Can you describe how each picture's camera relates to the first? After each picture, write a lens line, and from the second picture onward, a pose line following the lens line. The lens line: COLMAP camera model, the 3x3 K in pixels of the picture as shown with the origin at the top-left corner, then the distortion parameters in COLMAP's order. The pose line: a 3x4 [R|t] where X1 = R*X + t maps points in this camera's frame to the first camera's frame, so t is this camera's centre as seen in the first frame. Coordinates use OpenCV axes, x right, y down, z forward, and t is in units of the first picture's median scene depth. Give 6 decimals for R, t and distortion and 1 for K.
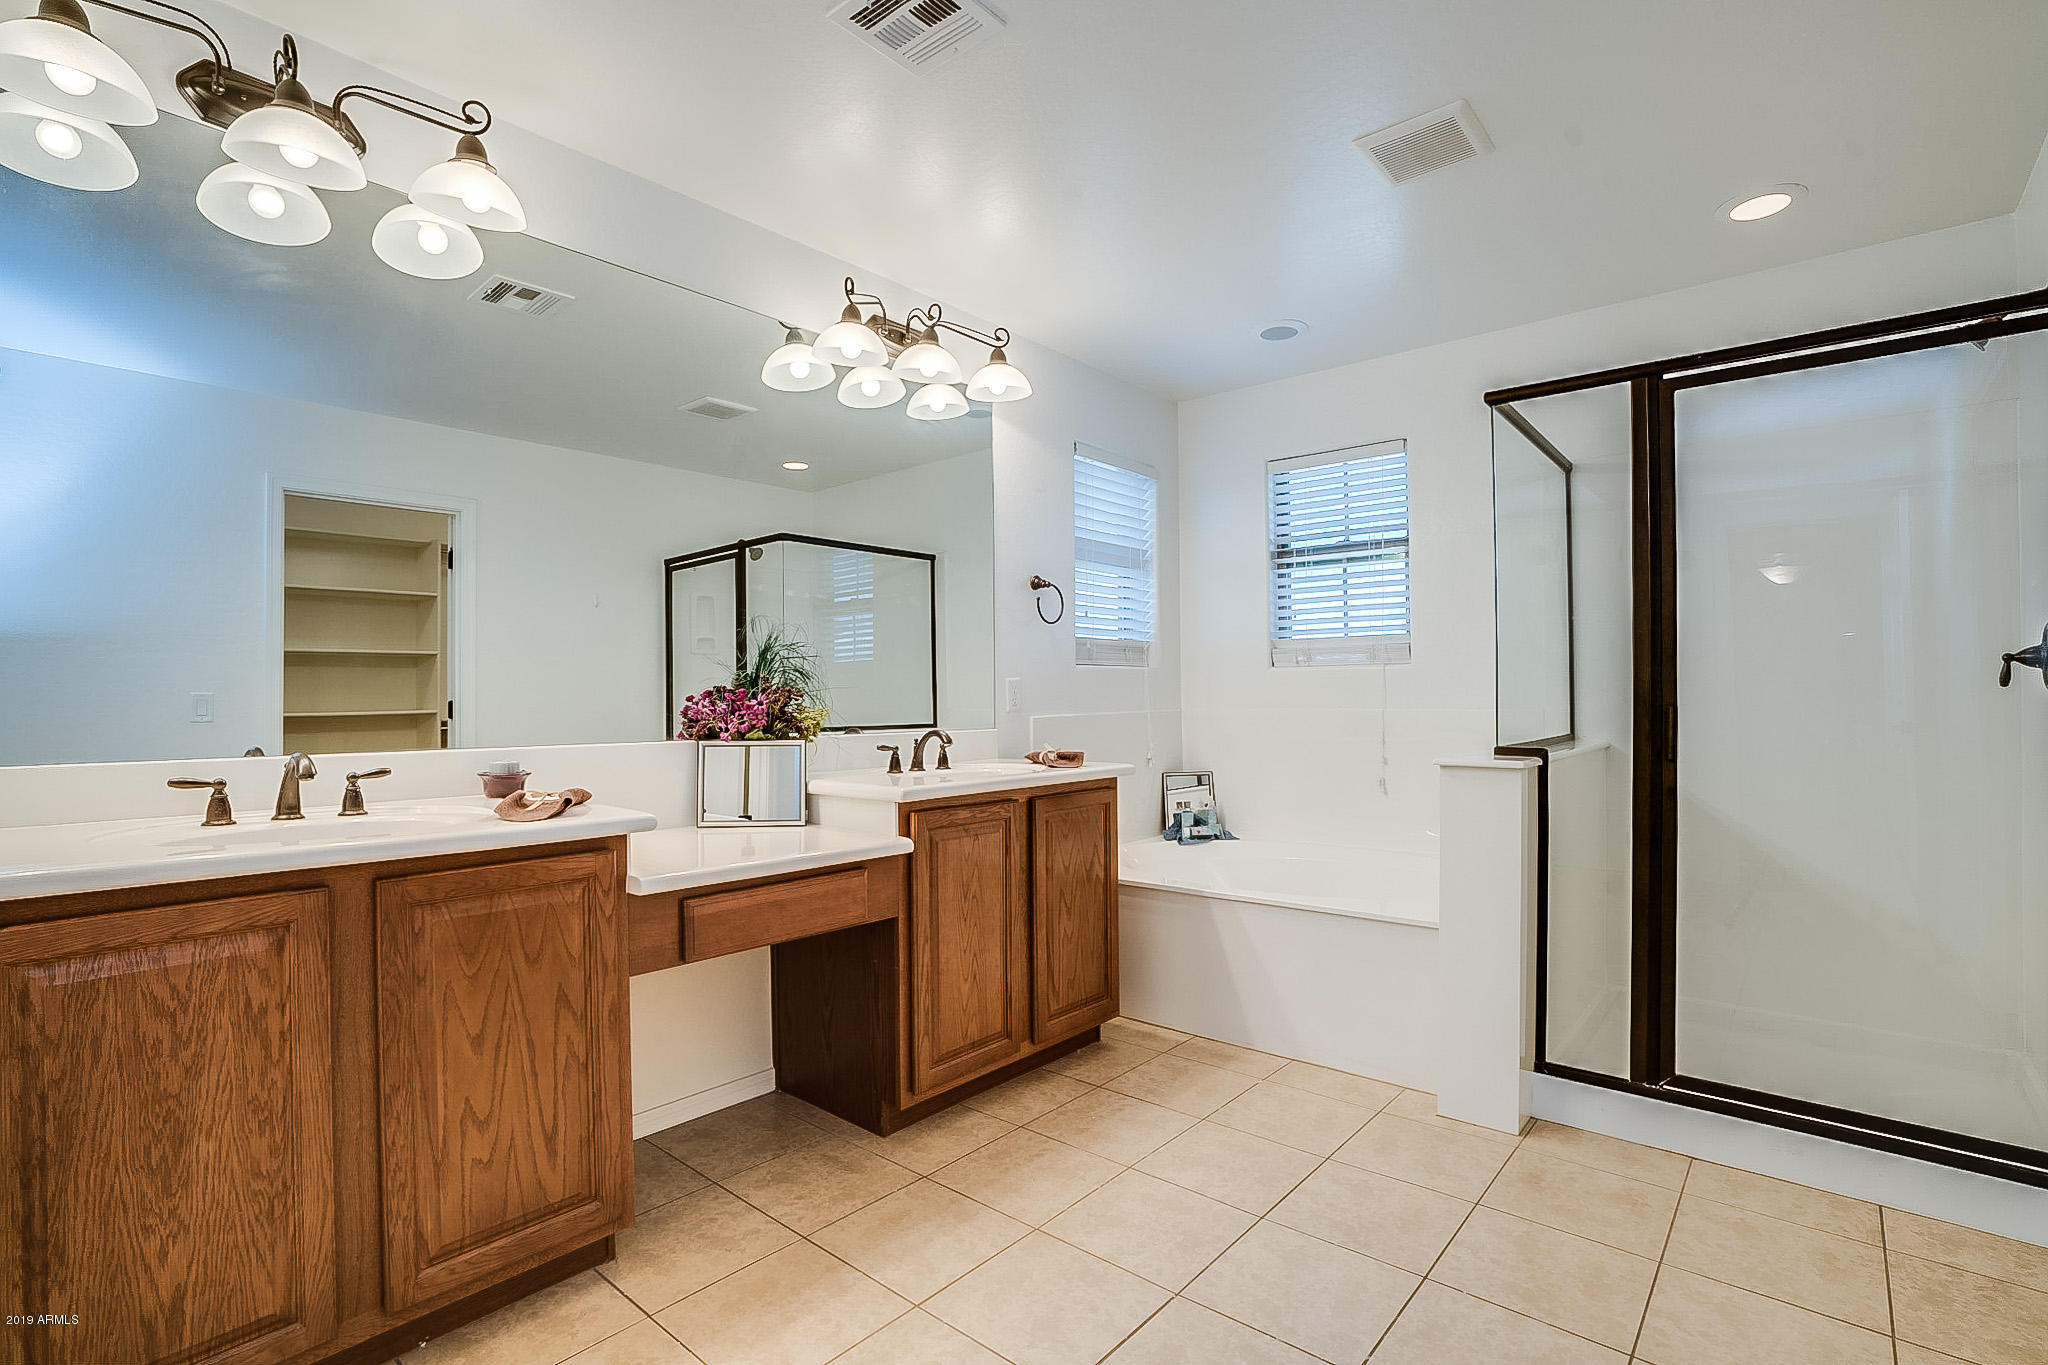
lens RADIAL K [[986.8, 0, 997.4], [0, 986.8, 689.5], [0, 0, 1]] dist [-0.041145, 0.017208]
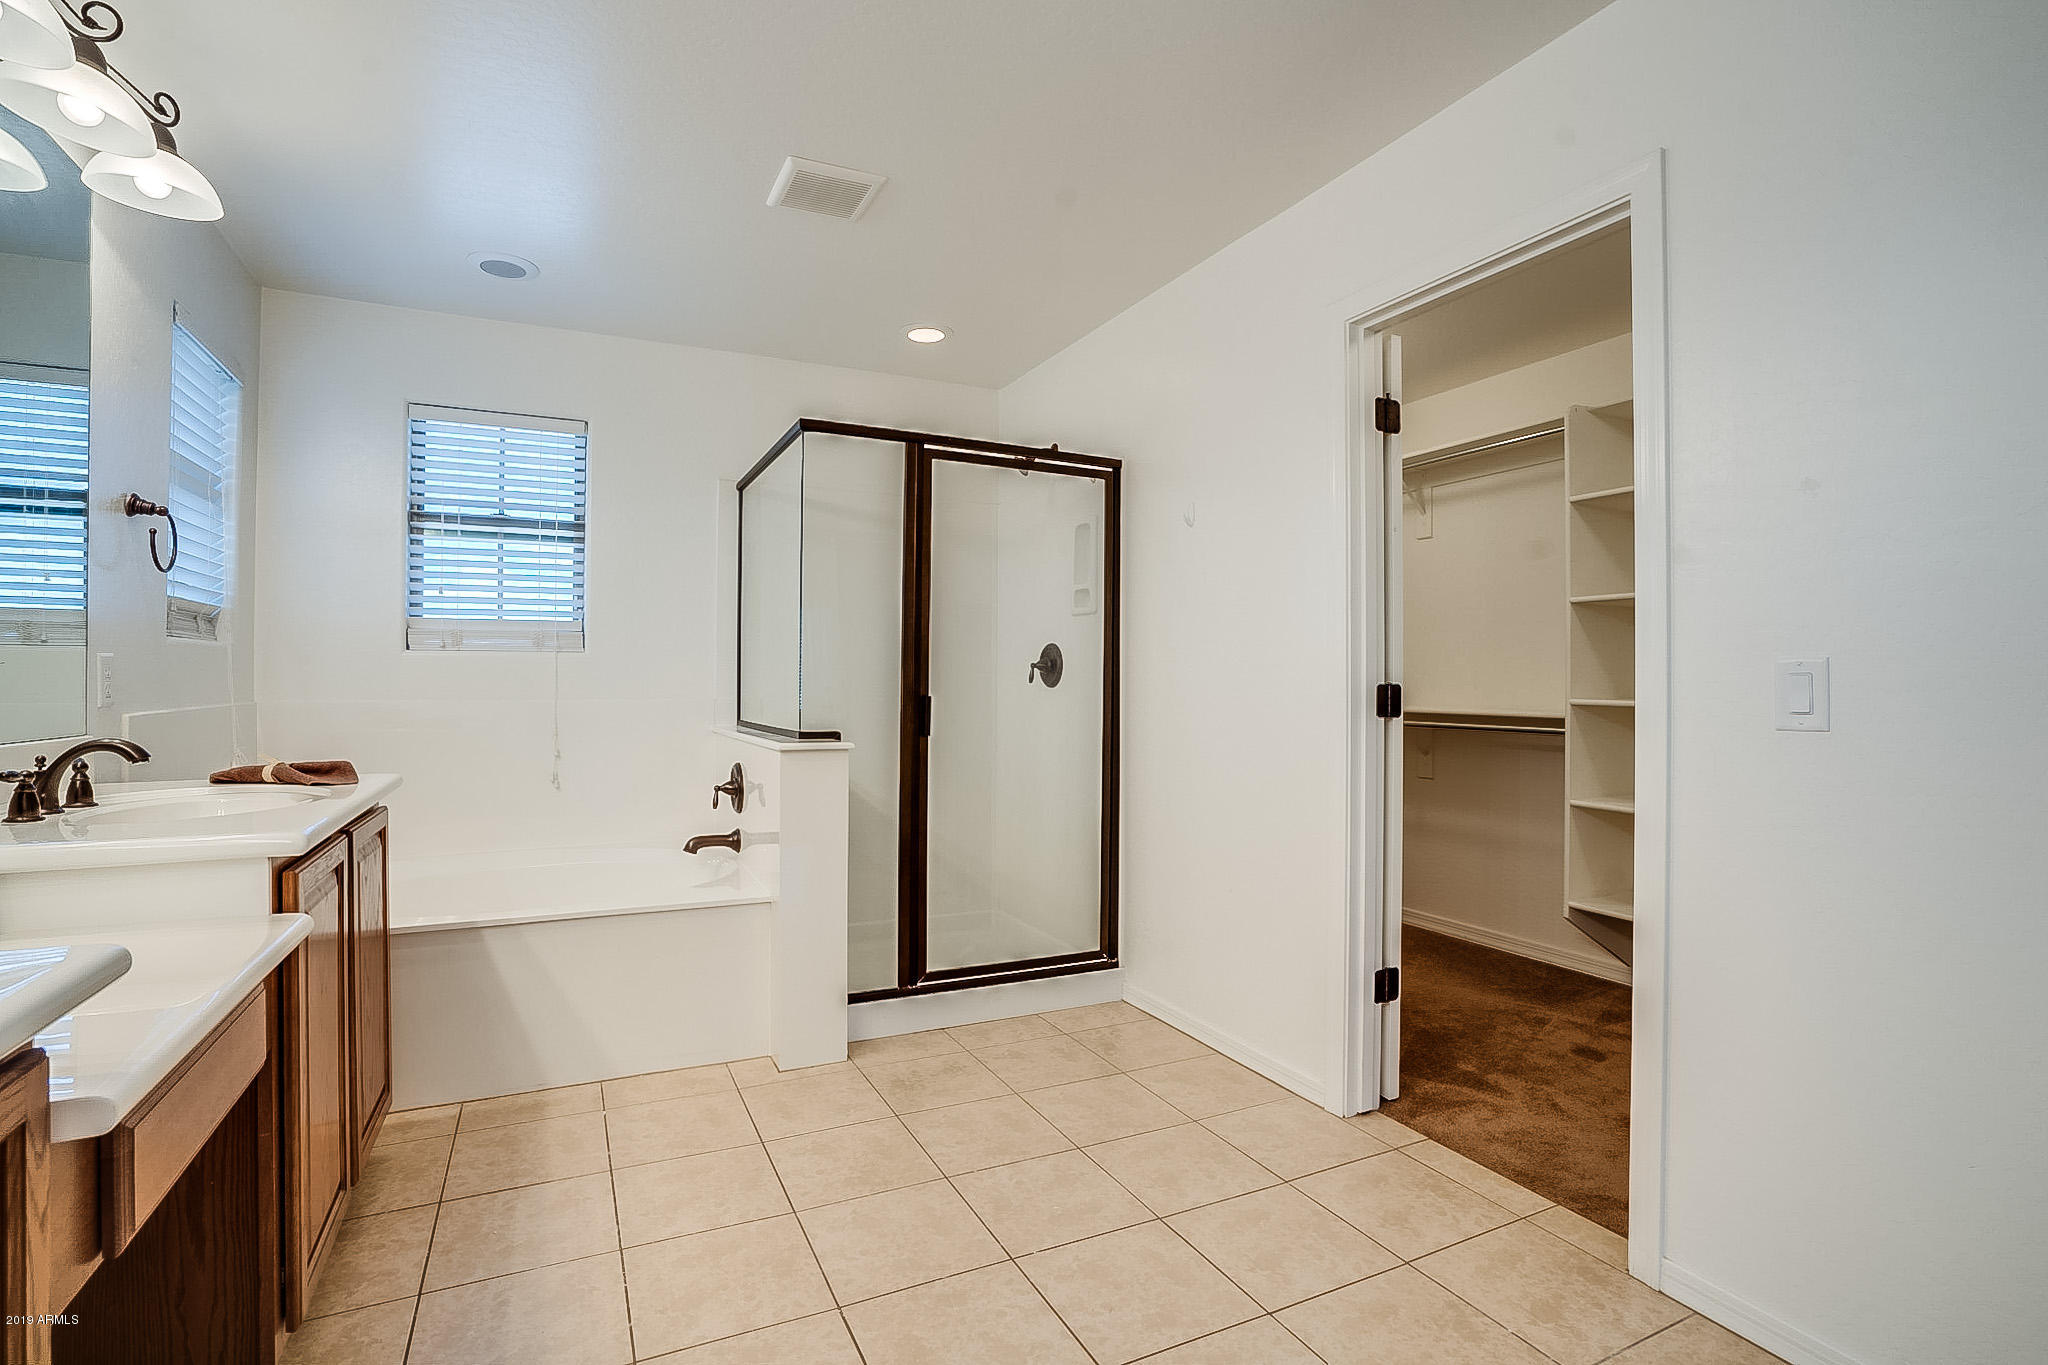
lens RADIAL K [[968.5, 0, 1033.5], [0, 968.5, 683.0], [0, 0, 1]] dist [-0.033901, 0.008954]
pose [[0.384700, 0.008131, 0.923006, -0.402840], [-0.011879, 0.999922, -0.003858, 0.002869], [-0.922965, -0.009480, 0.384767, 0.303735]]
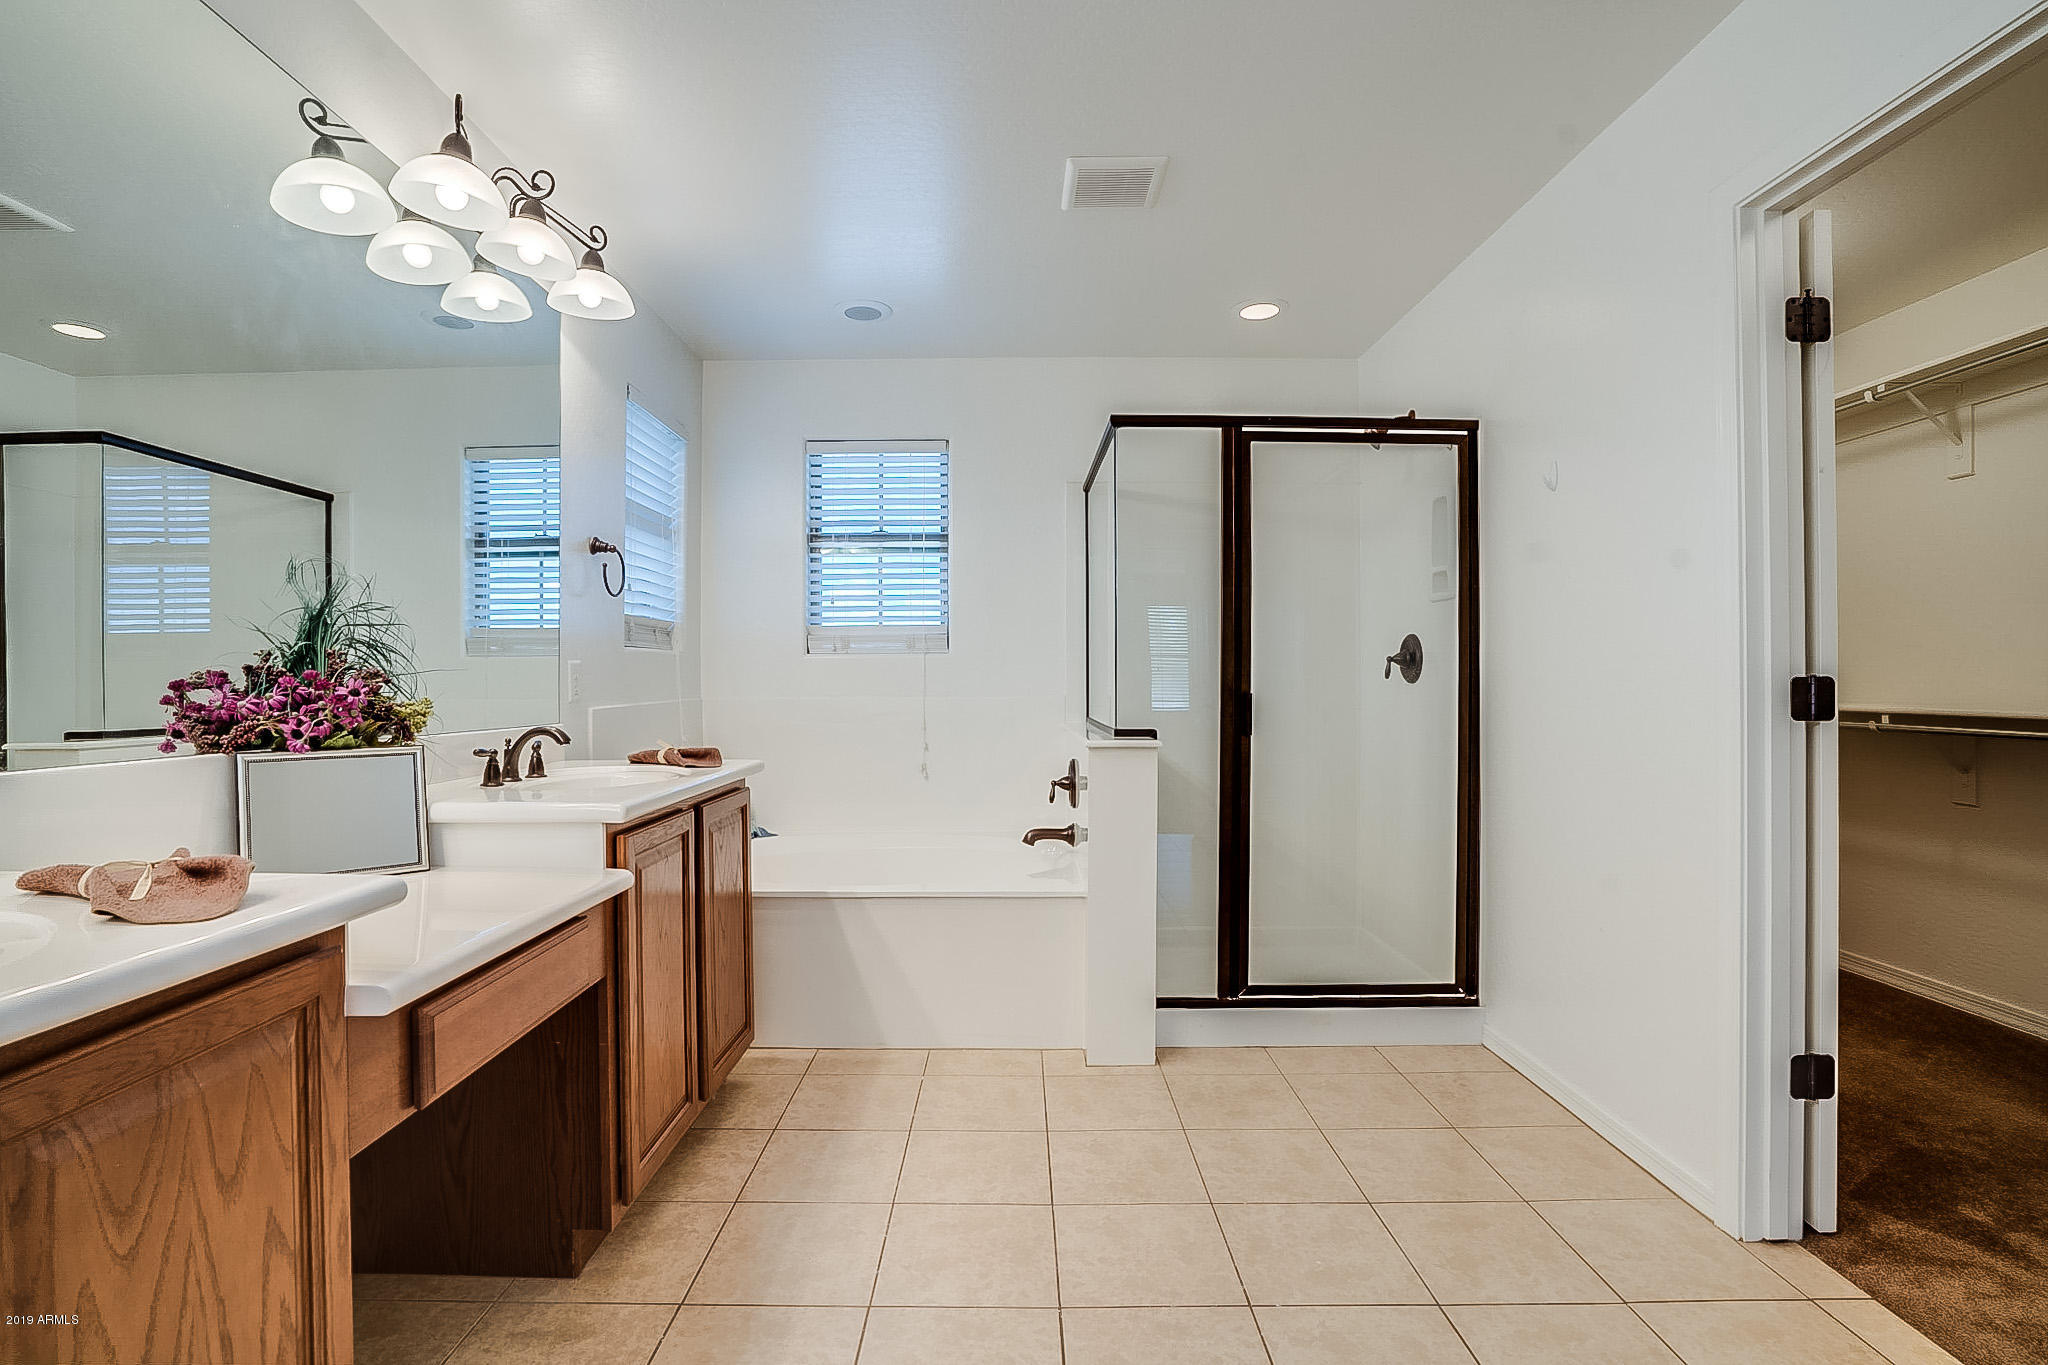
lens RADIAL K [[986.8, 0, 1018.9], [0, 986.8, 682.3], [0, 0, 1]] dist [-0.041145, 0.017208]
pose [[0.750972, 0.002996, 0.660328, -0.313272], [-0.006165, 0.999978, 0.002474, 0.001930], [-0.660306, -0.005929, 0.750974, 0.204629]]
